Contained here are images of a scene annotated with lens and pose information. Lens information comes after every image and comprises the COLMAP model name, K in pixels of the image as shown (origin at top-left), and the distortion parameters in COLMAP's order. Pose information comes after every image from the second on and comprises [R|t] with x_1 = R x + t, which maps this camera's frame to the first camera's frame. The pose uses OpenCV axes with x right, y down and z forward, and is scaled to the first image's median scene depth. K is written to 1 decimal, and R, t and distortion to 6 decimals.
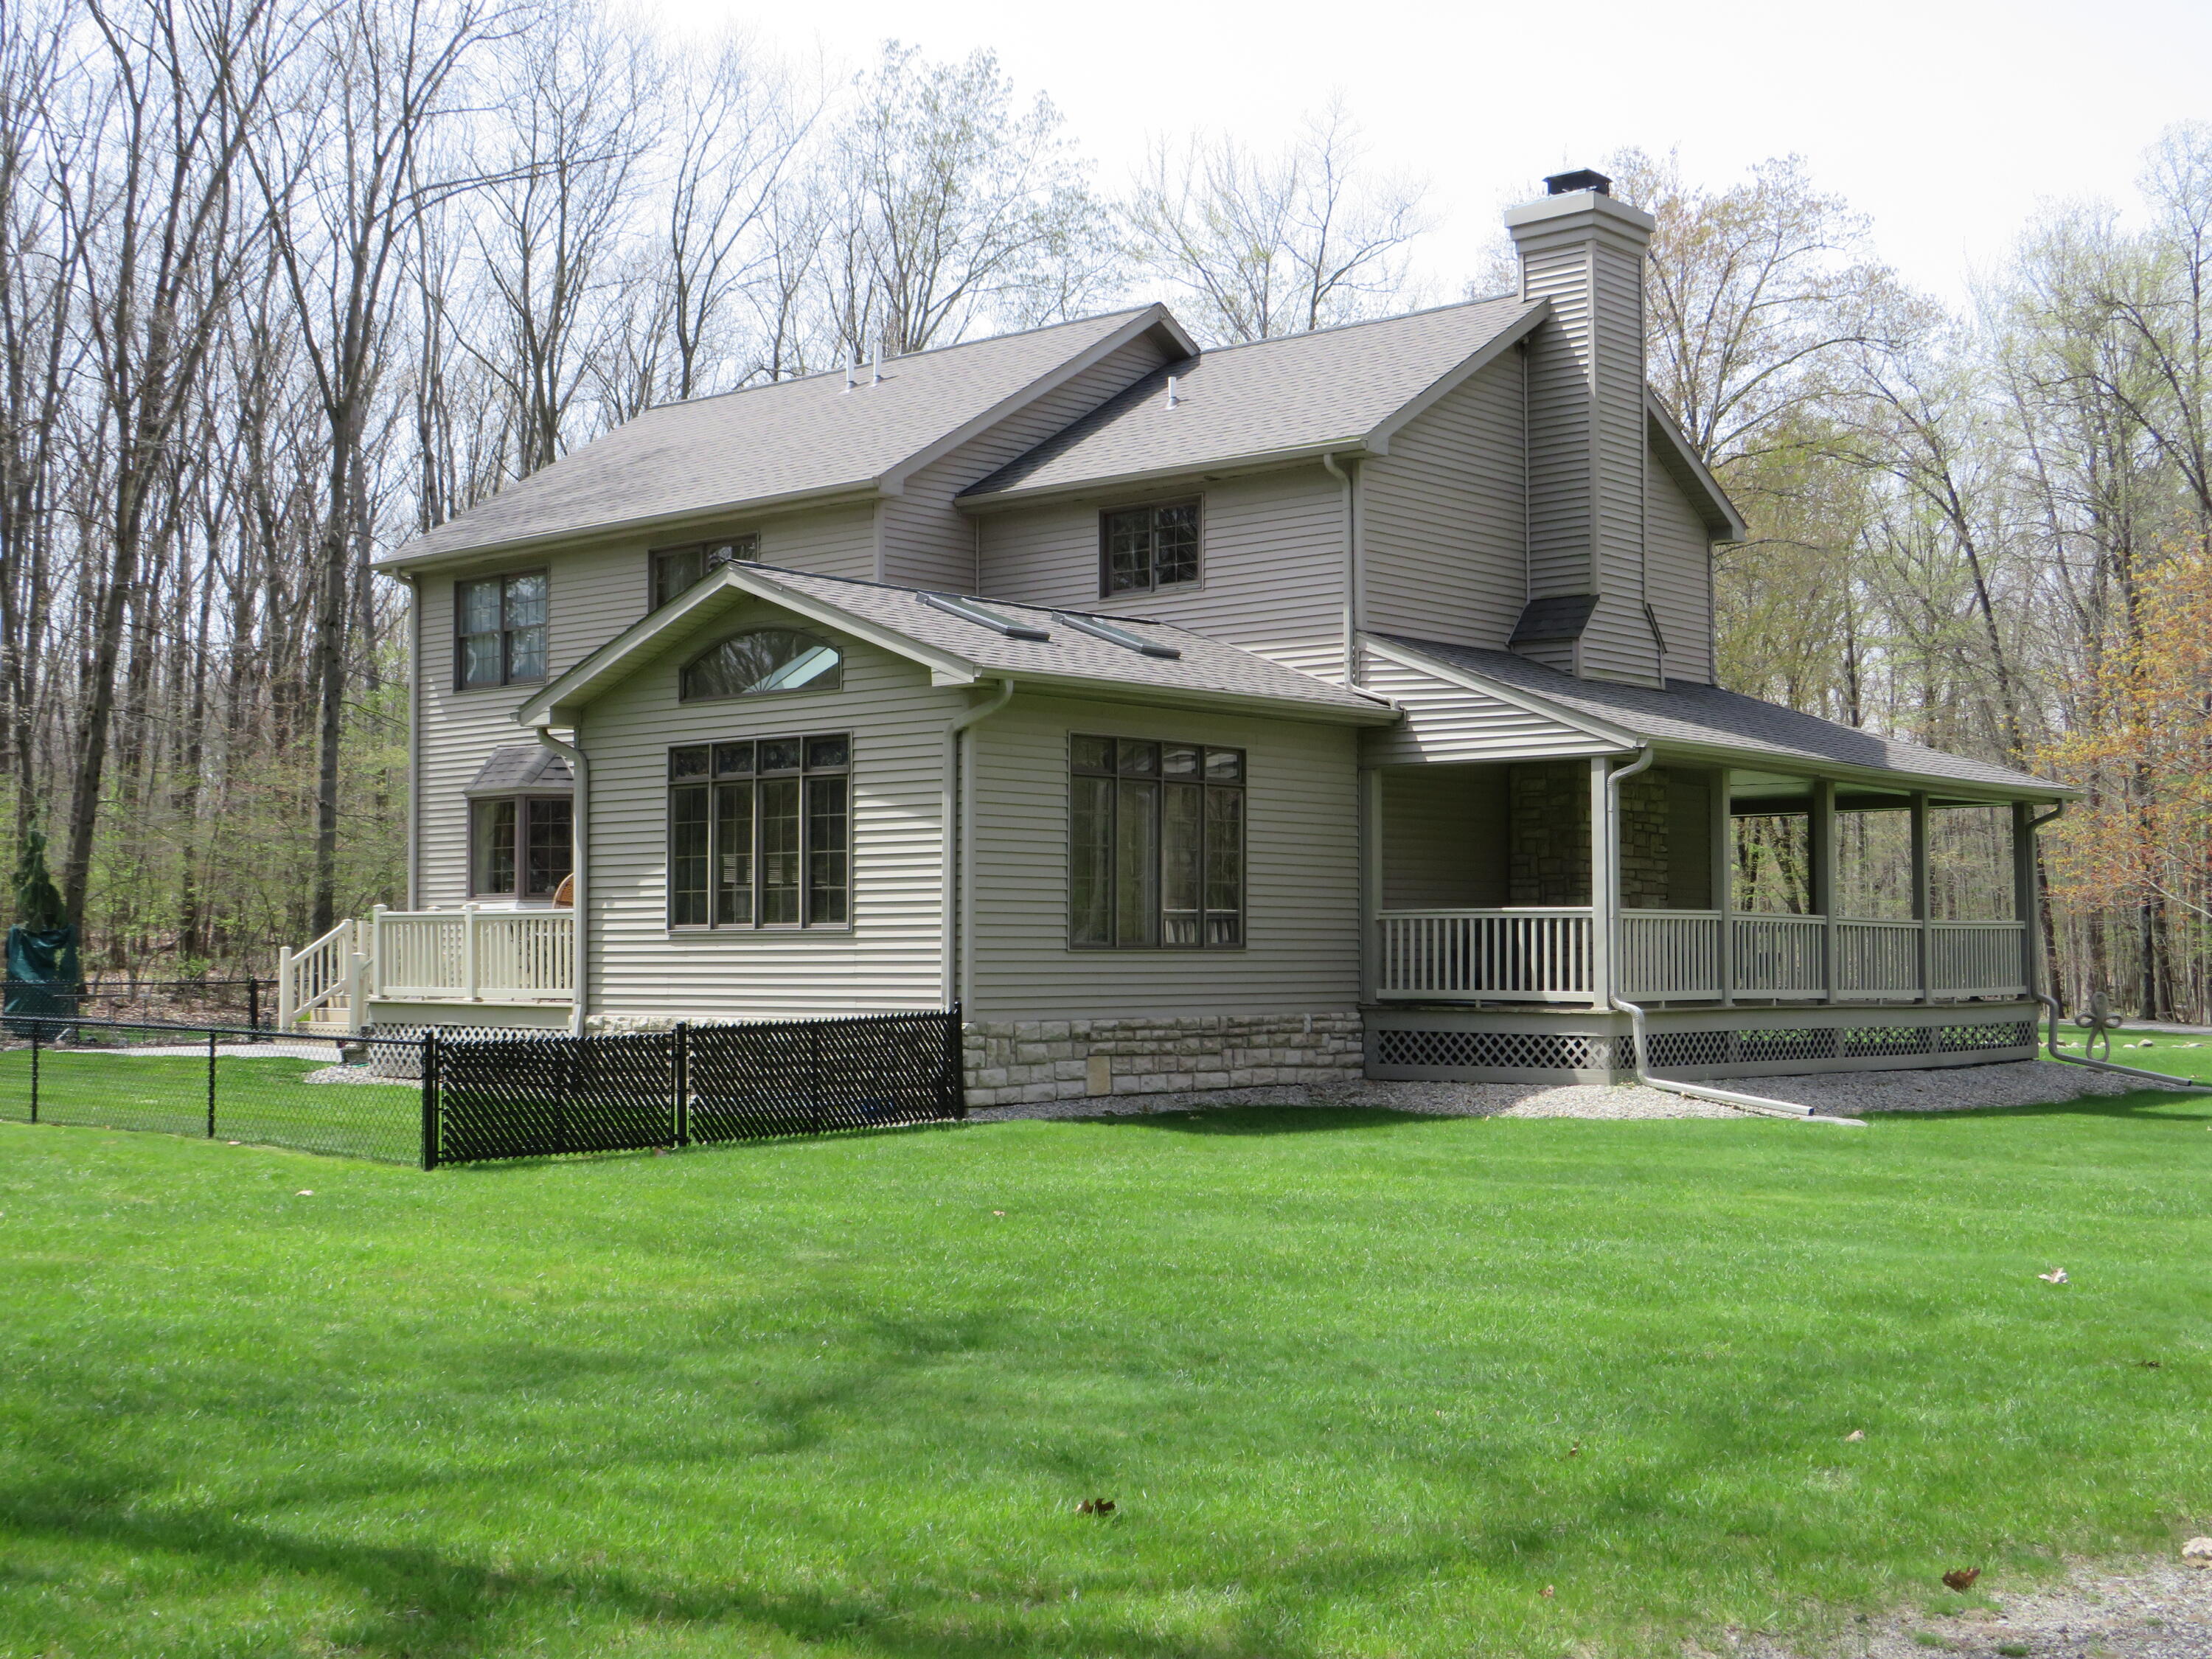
lens RADIAL K [[2706.8, 0, 1106.0], [0, 2706.8, 829.5], [0, 0, 1]] dist [-0.044785, -0.020751]
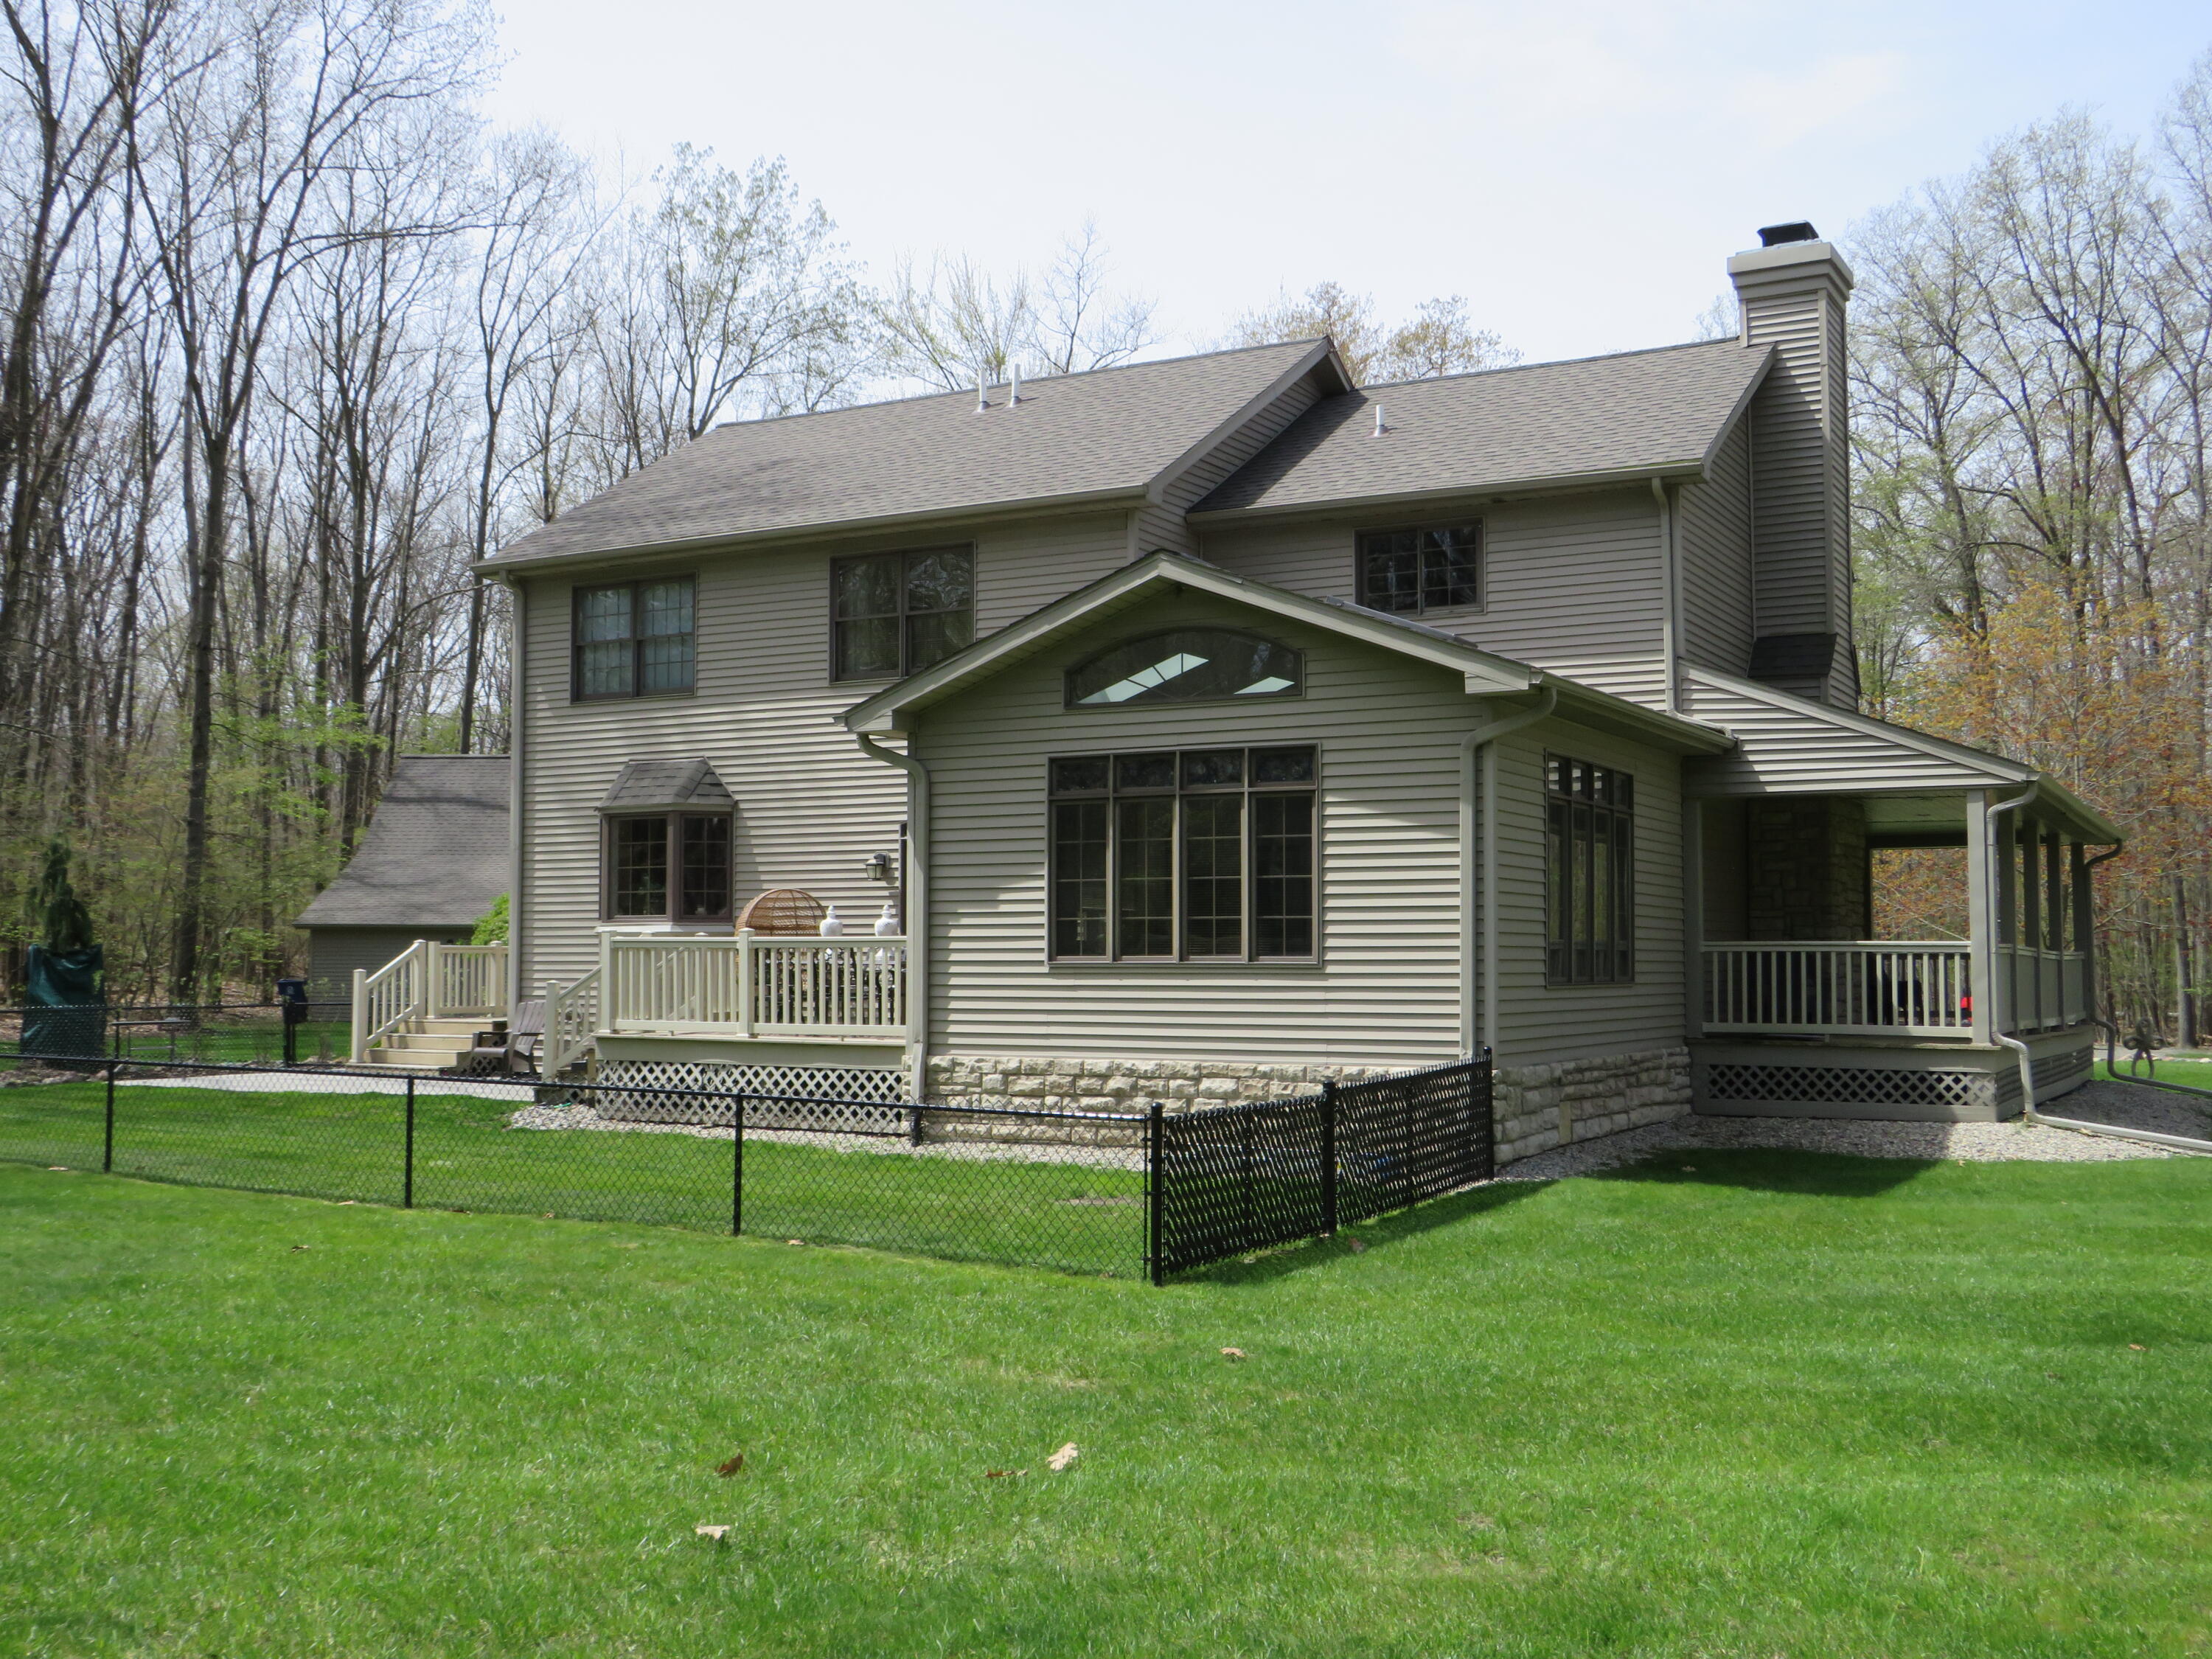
lens RADIAL K [[2178.3, 0, 1106.0], [0, 2178.3, 829.5], [0, 0, 1]] dist [-0.025727, -0.017615]
pose [[0.977911, 0.016187, 0.208395, -0.284990], [-0.013208, 0.999790, -0.015683, 0.004309], [-0.208605, 0.012584, 0.977919, 0.279859]]
